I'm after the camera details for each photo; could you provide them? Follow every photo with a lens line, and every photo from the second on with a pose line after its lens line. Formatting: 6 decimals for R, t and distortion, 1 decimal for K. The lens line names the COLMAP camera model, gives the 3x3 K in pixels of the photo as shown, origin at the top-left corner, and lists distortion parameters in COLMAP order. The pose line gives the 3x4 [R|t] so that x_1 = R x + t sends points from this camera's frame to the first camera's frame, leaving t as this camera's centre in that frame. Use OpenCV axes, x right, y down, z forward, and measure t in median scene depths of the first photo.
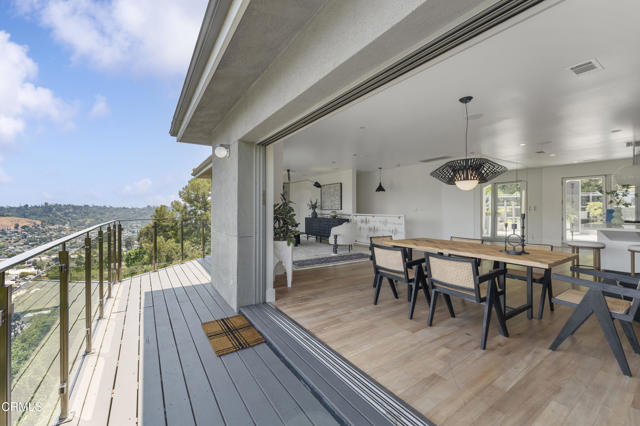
lens RADIAL K [[256.7, 0, 316.5], [0, 256.7, 208.6], [0, 0, 1]] dist [0.003027, -0.000661]
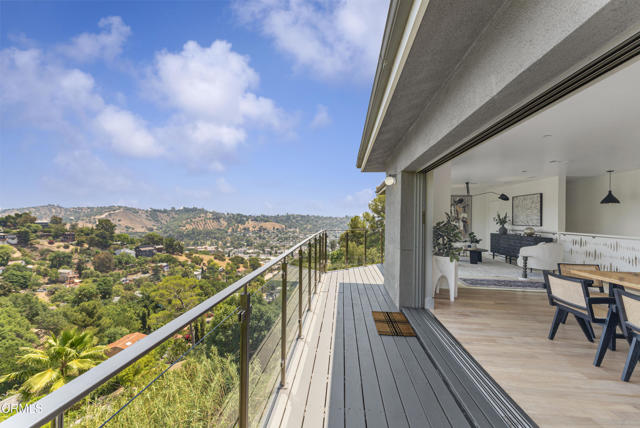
lens RADIAL K [[258.7, 0, 318.6], [0, 258.7, 217.4], [0, 0, 1]] dist [0.010036, 0.000129]
pose [[0.772119, 0.009264, -0.635411, 0.161090], [-0.010343, 0.999944, 0.002009, -0.038330], [0.635394, 0.005021, 0.772172, -0.190326]]
